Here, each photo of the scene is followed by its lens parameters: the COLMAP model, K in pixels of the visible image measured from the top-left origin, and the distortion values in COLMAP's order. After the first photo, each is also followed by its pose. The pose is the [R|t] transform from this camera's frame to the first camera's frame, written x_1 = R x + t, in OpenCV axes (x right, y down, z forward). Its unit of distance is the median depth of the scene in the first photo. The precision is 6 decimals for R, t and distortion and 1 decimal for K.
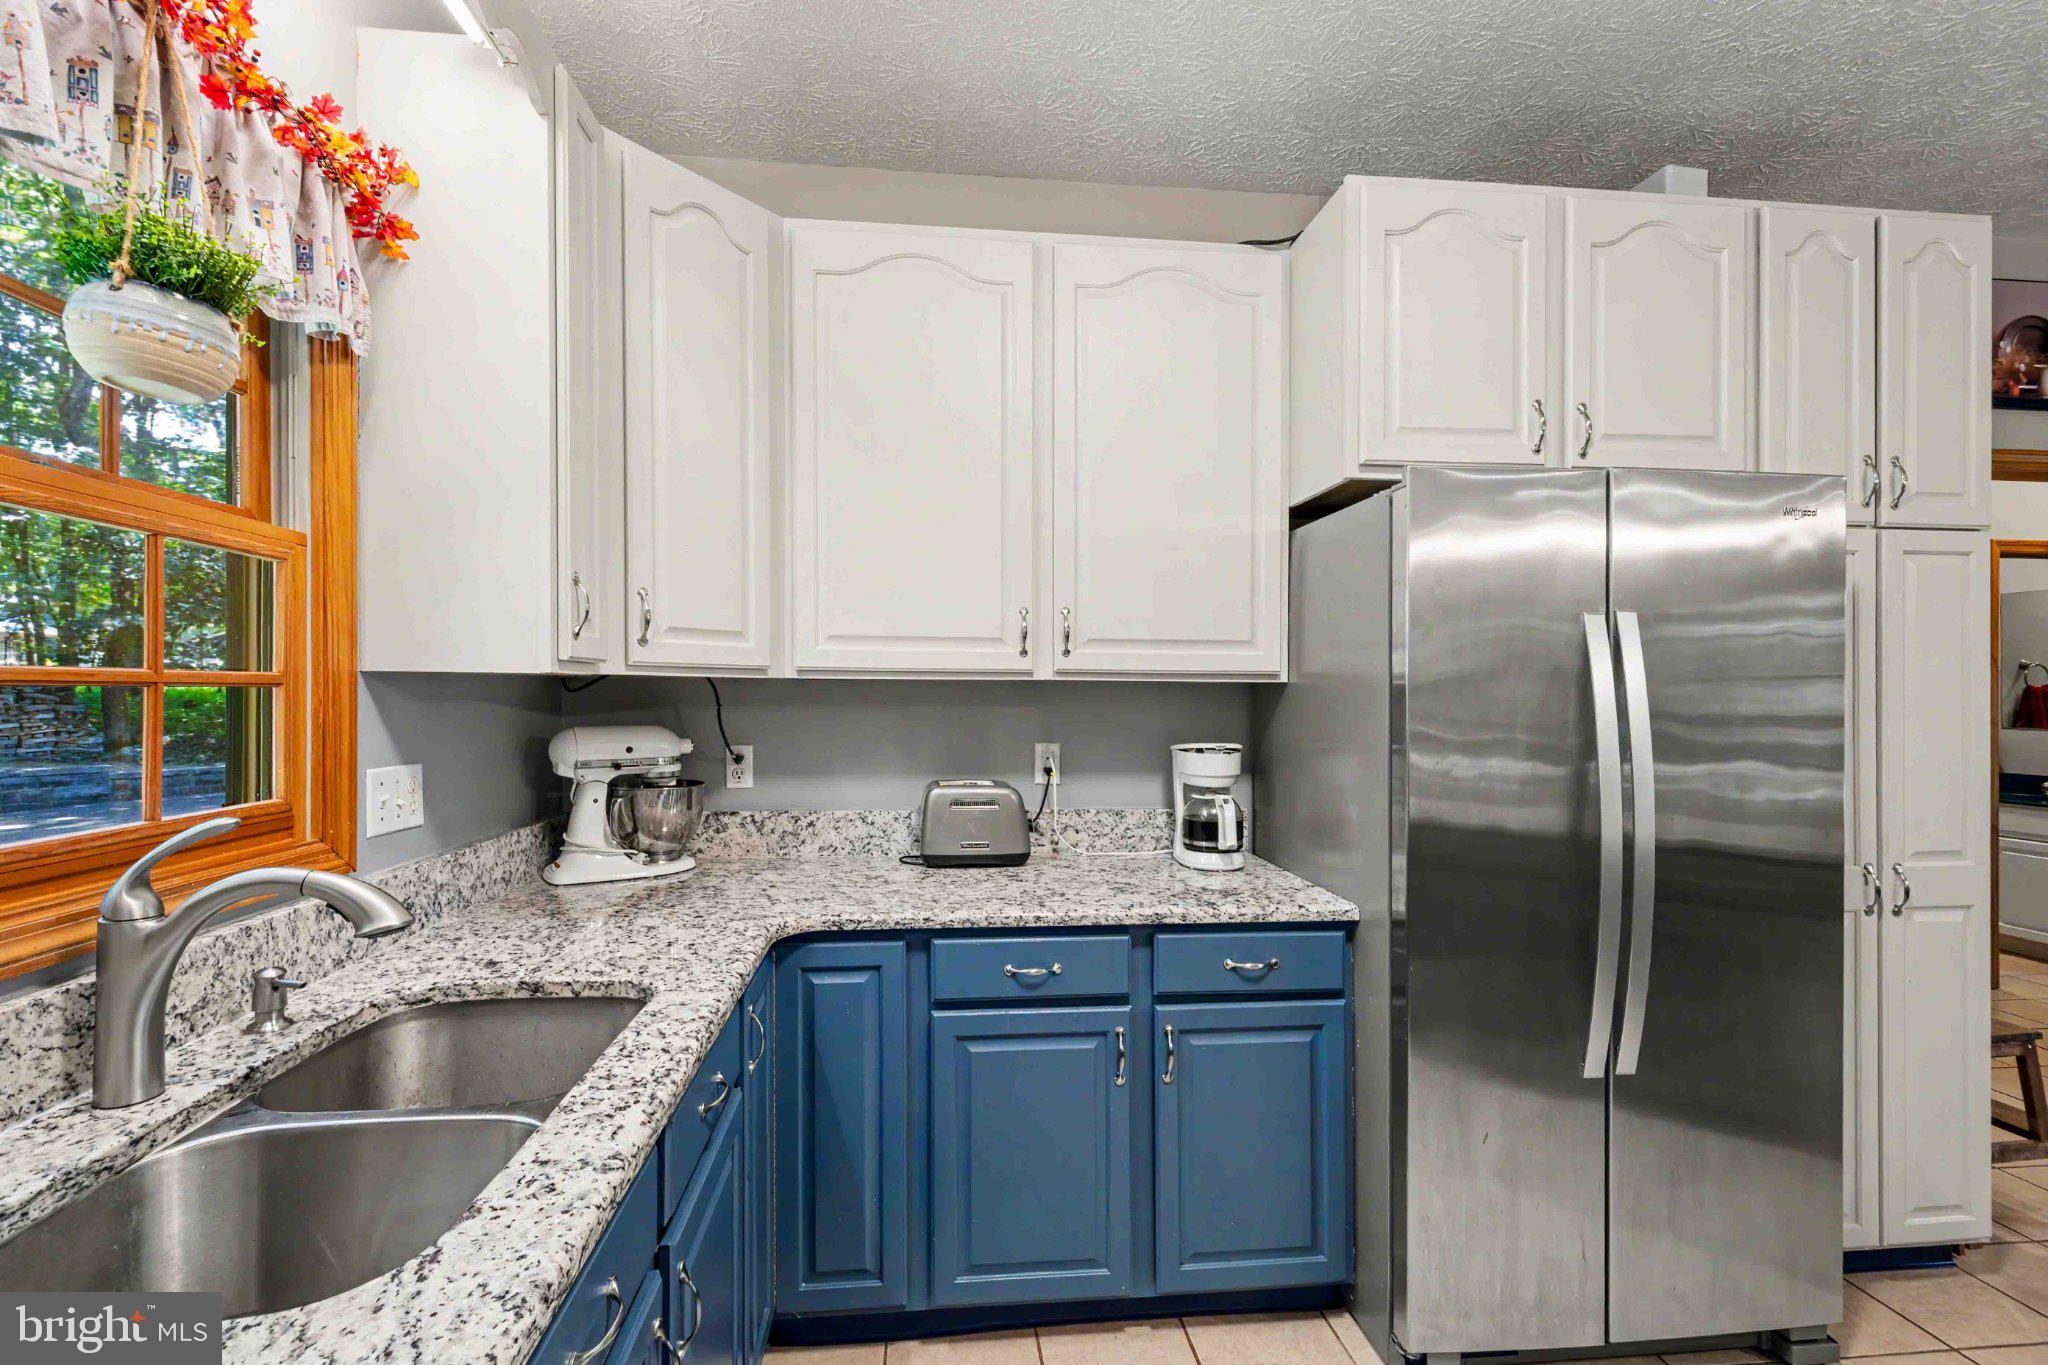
lens RADIAL K [[914.1, 0, 1010.2], [0, 914.1, 689.7], [0, 0, 1]] dist [0.016398, -0.002344]
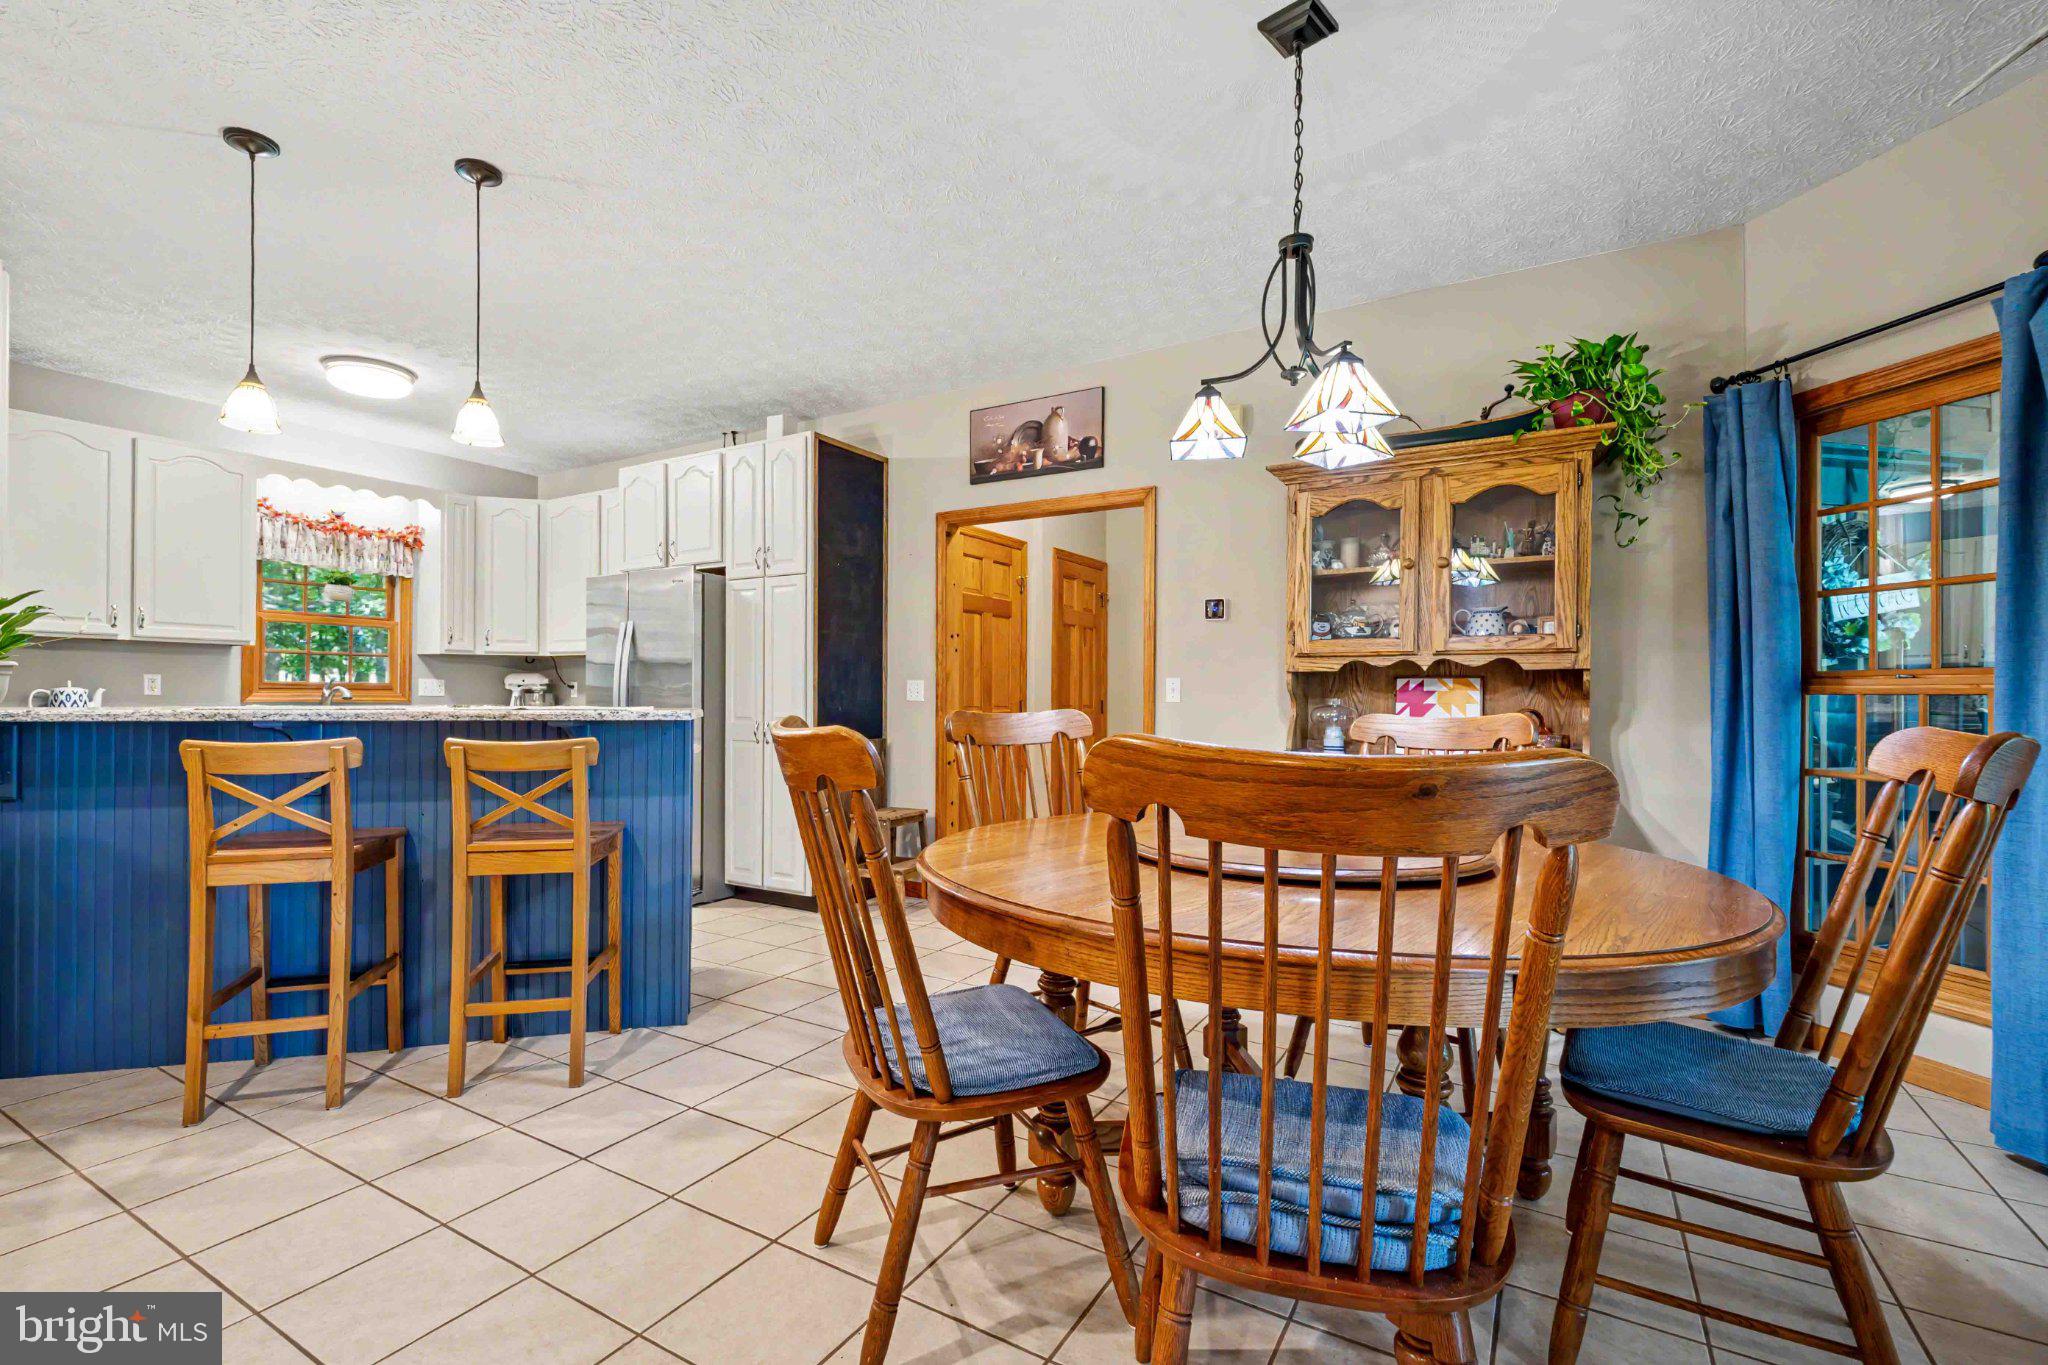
lens RADIAL K [[914.1, 0, 1006.0], [0, 914.1, 703.1], [0, 0, 1]] dist [0.016398, -0.002344]
pose [[0.781834, 0.004632, -0.623469, 2.759898], [-0.002818, 0.999988, 0.003896, 0.123474], [0.623480, -0.001289, 0.781838, -0.393159]]
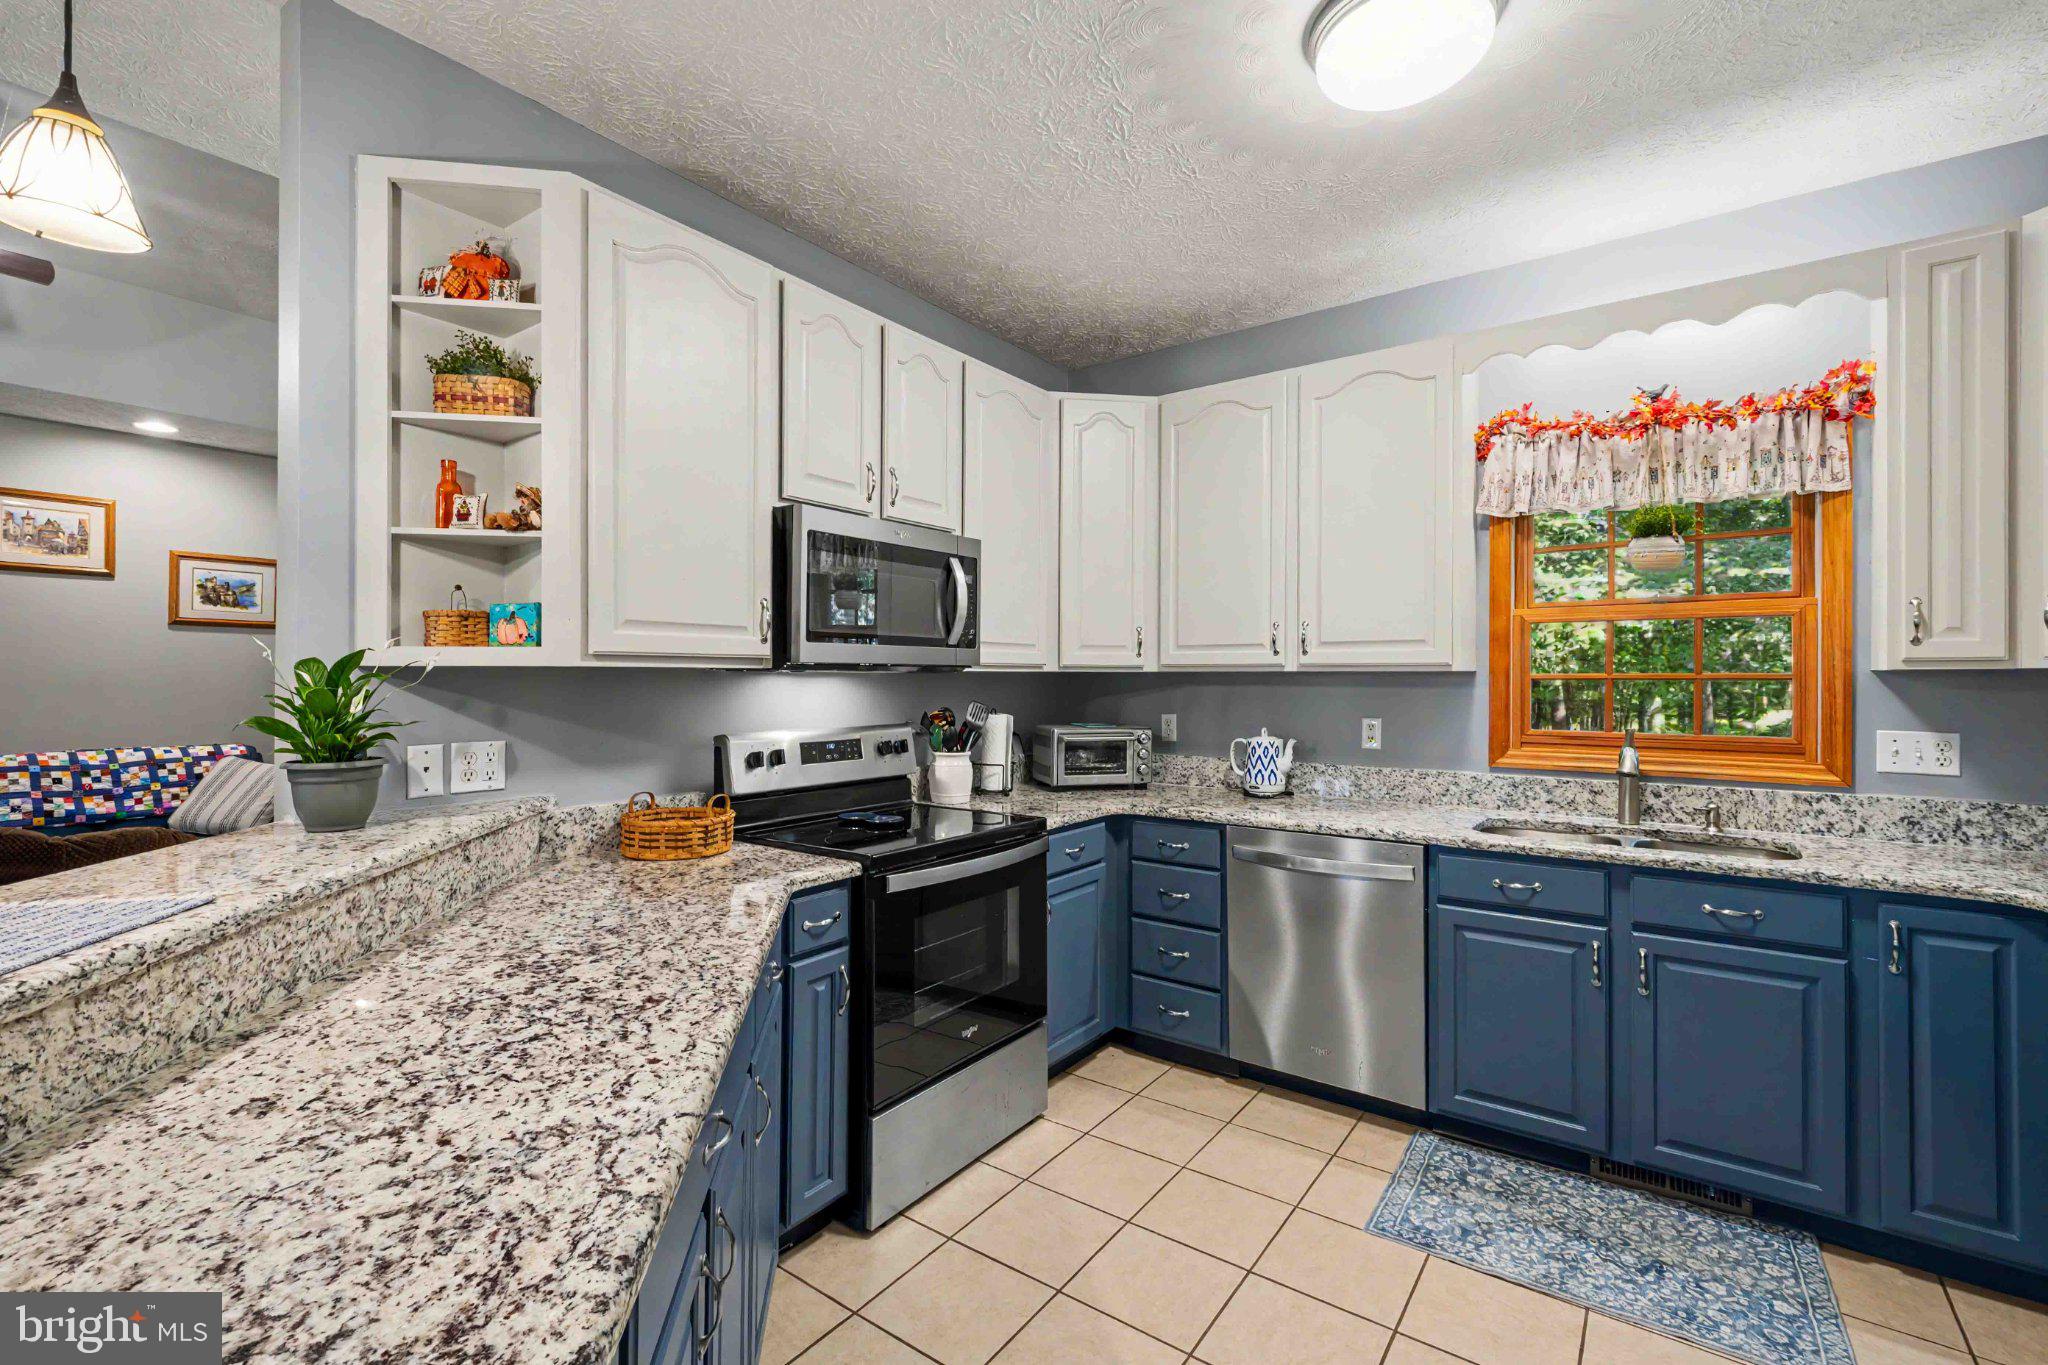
lens RADIAL K [[914.1, 0, 1001.0], [0, 914.1, 675.8], [0, 0, 1]] dist [0.016398, -0.002344]
pose [[-0.685426, -0.010247, -0.728070, 1.149348], [-0.005372, 0.999945, -0.009017, 0.009038], [0.728122, -0.002269, -0.685443, 0.720602]]
